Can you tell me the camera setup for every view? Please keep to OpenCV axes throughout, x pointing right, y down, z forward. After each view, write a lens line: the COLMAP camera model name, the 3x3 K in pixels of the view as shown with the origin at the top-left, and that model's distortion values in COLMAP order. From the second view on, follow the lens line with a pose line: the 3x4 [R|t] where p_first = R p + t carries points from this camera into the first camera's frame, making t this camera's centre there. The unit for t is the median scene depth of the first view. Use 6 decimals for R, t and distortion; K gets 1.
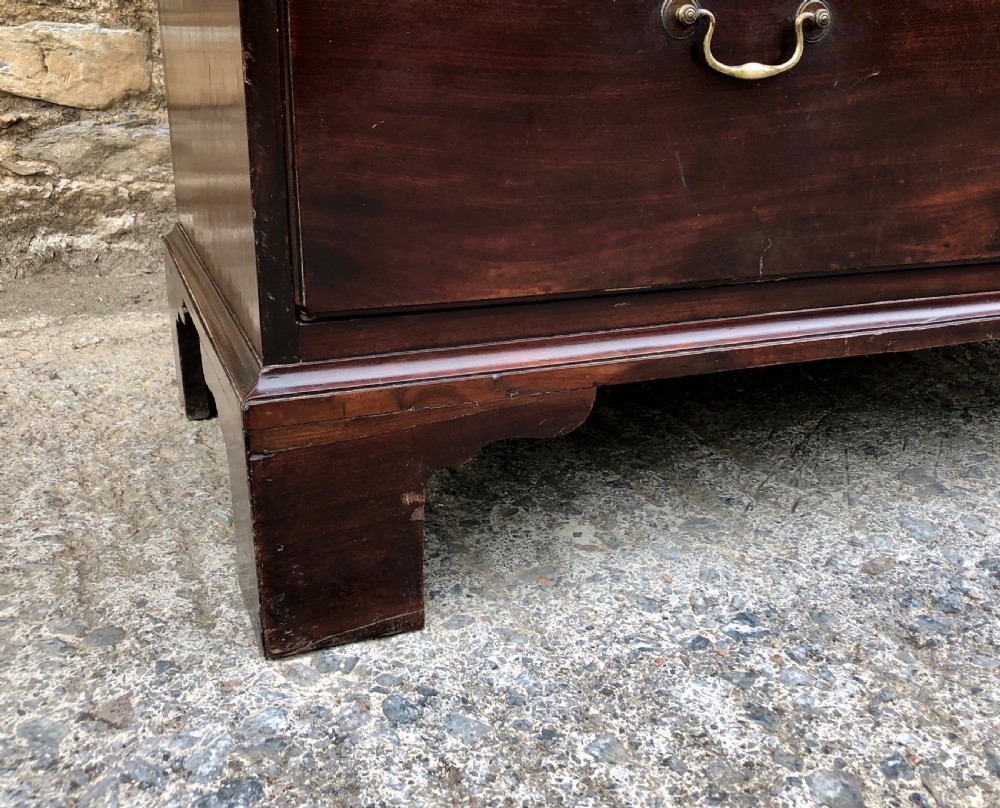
lens RADIAL K [[1051.5, 0, 527.2], [0, 1051.5, 397.6], [0, 0, 1]] dist [-0.007897, 0.000000]
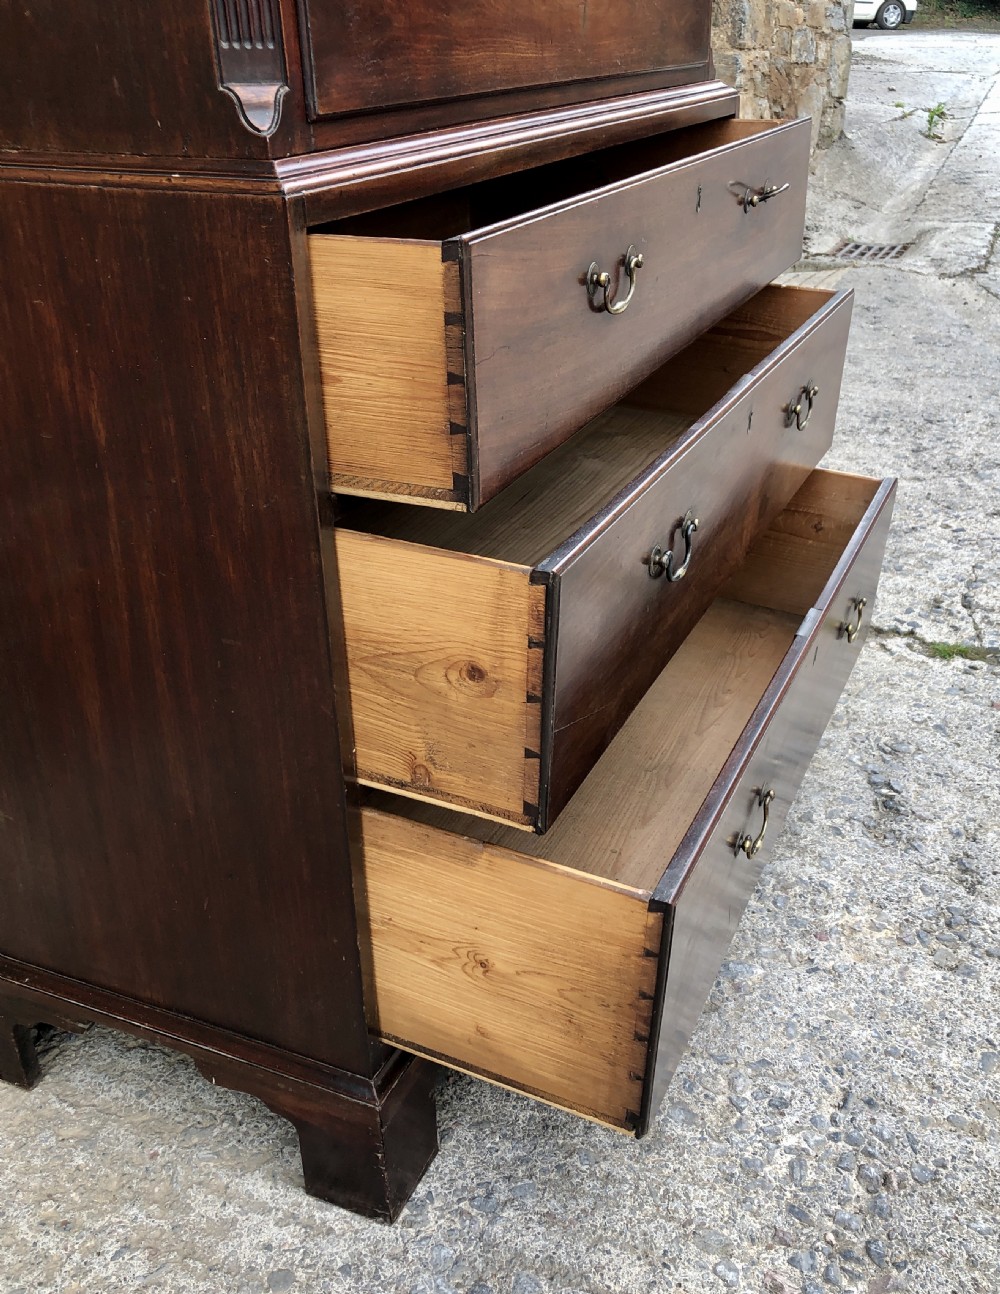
lens RADIAL K [[1263.5, 0, 560.2], [0, 1263.5, 638.1], [0, 0, 1]] dist [0.018620, 0.000000]
pose [[0.712234, -0.330282, 0.619384, -0.915739], [0.236142, 0.943696, 0.231678, -0.945195], [-0.661029, -0.018746, 0.750126, -0.602973]]
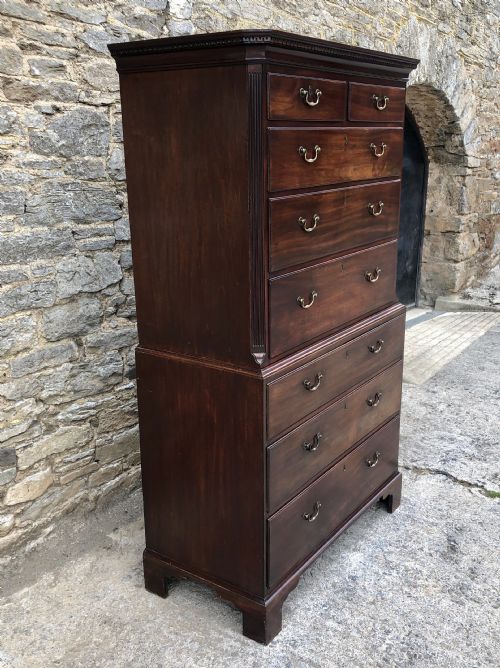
lens RADIAL K [[697.1, 0, 262.3], [0, 697.1, 341.3], [0, 0, 1]] dist [0.017822, 0.000000]
pose [[0.834609, -0.174583, 0.522445, -1.825679], [0.189305, 0.981585, 0.025597, -1.376553], [-0.517293, 0.077538, 0.852289, -2.197425]]
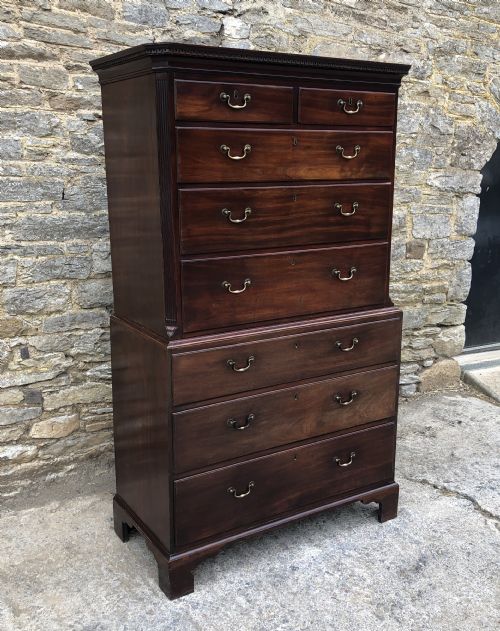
lens RADIAL K [[687.0, 0, 250.7], [0, 687.0, 313.1], [0, 0, 1]] dist [0.016957, 0.000000]
pose [[0.986044, -0.046941, 0.159732, -0.325732], [0.061023, 0.994559, -0.084427, -0.988701], [-0.154900, 0.092996, 0.983543, -2.997319]]
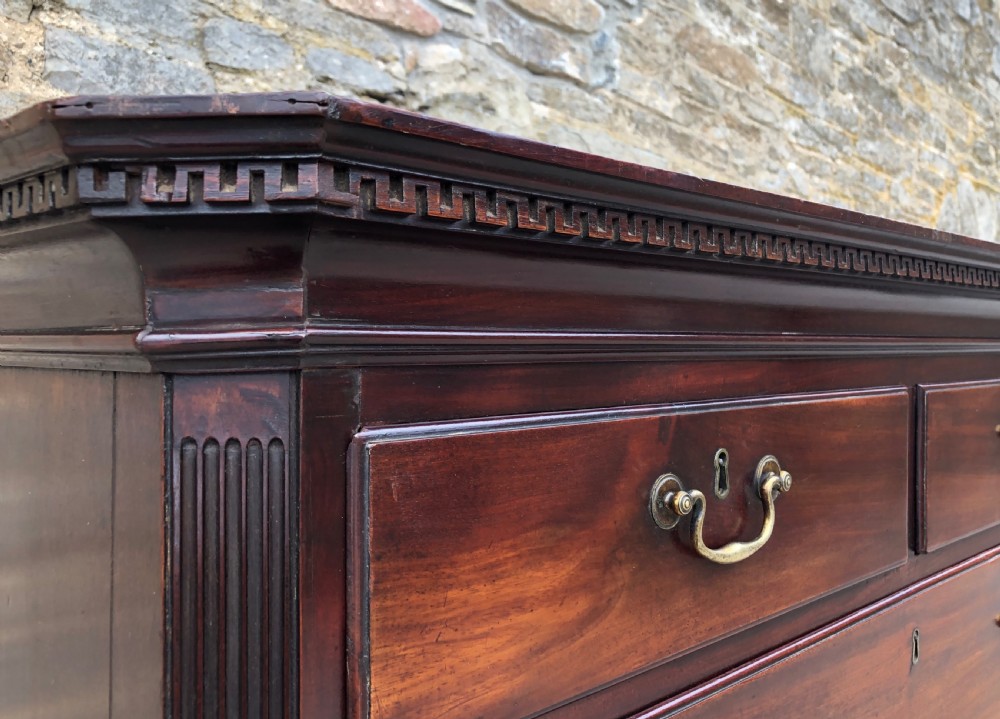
lens RADIAL K [[962.7, 0, 568.1], [0, 962.7, 333.5], [0, 0, 1]] dist [-0.004713, 0.000000]
pose [[0.904767, -0.006270, 0.425861, -0.221650], [0.140654, 0.948191, -0.284868, -2.275264], [-0.402011, 0.317639, 0.858774, -0.331416]]
